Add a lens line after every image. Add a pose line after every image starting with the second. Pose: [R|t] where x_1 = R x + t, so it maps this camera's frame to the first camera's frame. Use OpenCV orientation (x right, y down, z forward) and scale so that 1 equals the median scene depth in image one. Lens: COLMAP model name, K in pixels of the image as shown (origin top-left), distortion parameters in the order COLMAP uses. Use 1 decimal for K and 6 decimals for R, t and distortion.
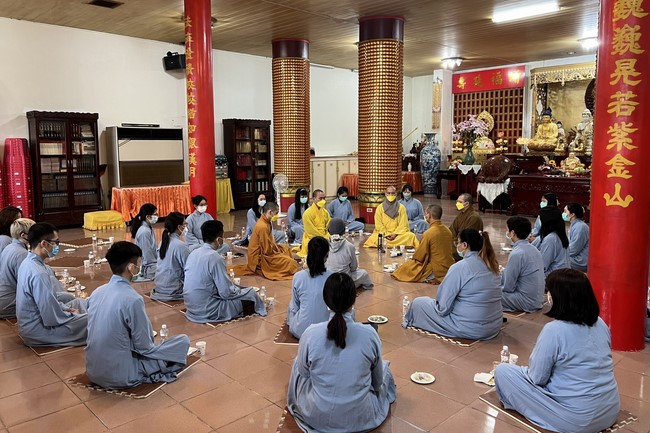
lens RADIAL K [[499.0, 0, 323.2], [0, 499.0, 192.2], [0, 0, 1]] dist [0.140761, -0.229674]
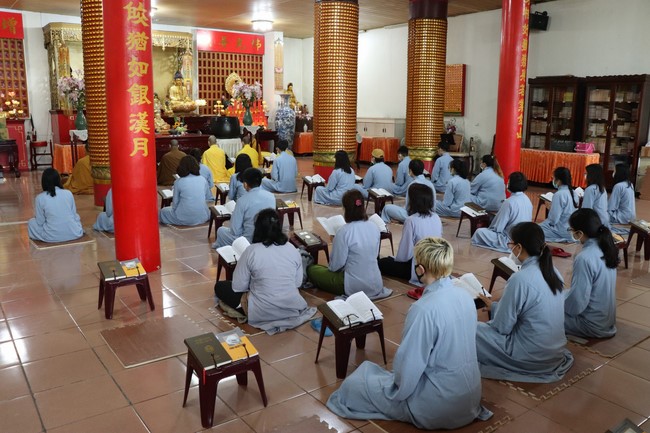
lens RADIAL K [[534.8, 0, 322.8], [0, 534.8, 225.9], [0, 0, 1]] dist [-0.158391, 0.144477]
pose [[0.117804, -0.206829, 0.971259, -0.566630], [0.079920, 0.976871, 0.198331, -0.037591], [-0.989816, 0.054259, 0.131609, 0.499719]]
